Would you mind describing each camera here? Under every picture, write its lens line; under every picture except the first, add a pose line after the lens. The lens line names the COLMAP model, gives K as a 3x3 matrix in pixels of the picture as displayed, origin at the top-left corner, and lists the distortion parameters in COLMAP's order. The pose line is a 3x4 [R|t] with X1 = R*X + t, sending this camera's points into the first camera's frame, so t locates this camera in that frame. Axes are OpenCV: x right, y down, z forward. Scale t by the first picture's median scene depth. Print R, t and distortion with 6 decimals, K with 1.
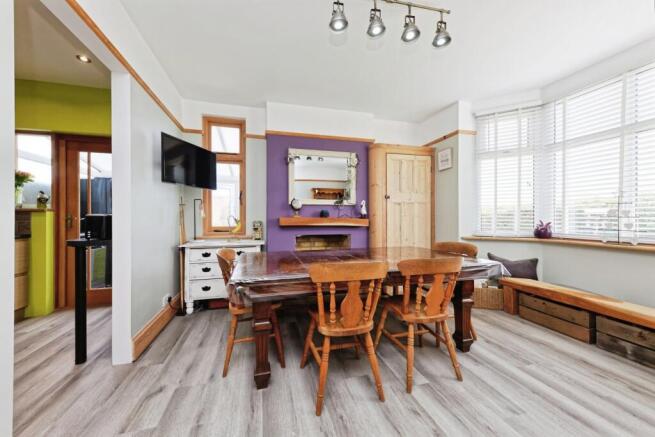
lens RADIAL K [[225.5, 0, 325.5], [0, 225.5, 216.8], [0, 0, 1]] dist [-0.001781, 0.000093]
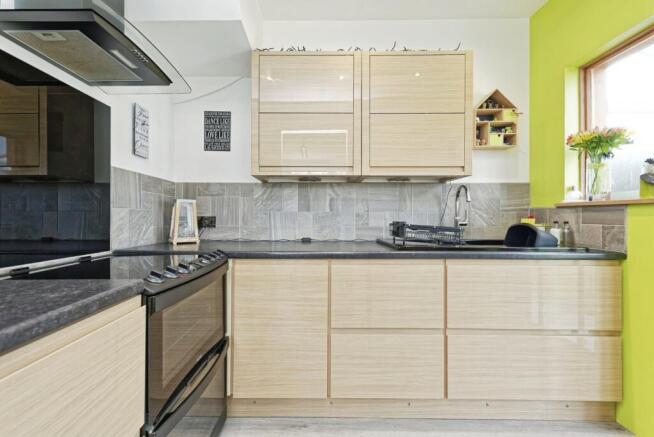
lens RADIAL K [[260.5, 0, 325.6], [0, 260.5, 217.4], [0, 0, 1]] dist [0.002889, 0.000134]
pose [[-0.287472, -0.007233, -0.957762, -0.602911], [0.001379, 0.999967, -0.007965, 0.005260], [0.957788, -0.003610, -0.287453, 0.555528]]
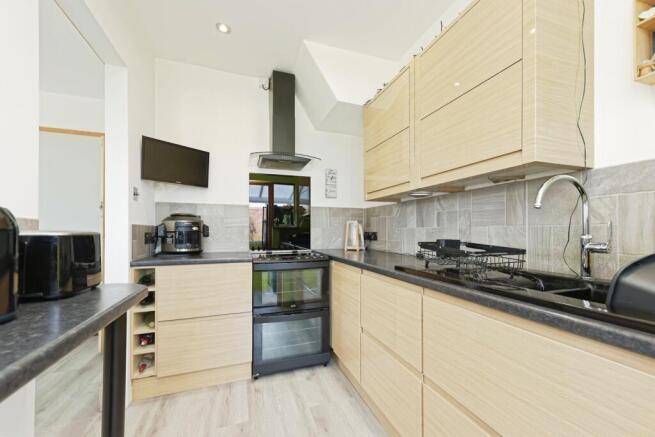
lens RADIAL K [[260.9, 0, 323.5], [0, 260.9, 229.6], [0, 0, 1]] dist [0.002889, 0.000134]
pose [[-0.998610, -0.007462, -0.052172, -1.025828], [-0.006955, 0.999927, -0.009875, -0.003092], [0.052242, -0.009498, -0.998589, 1.082405]]
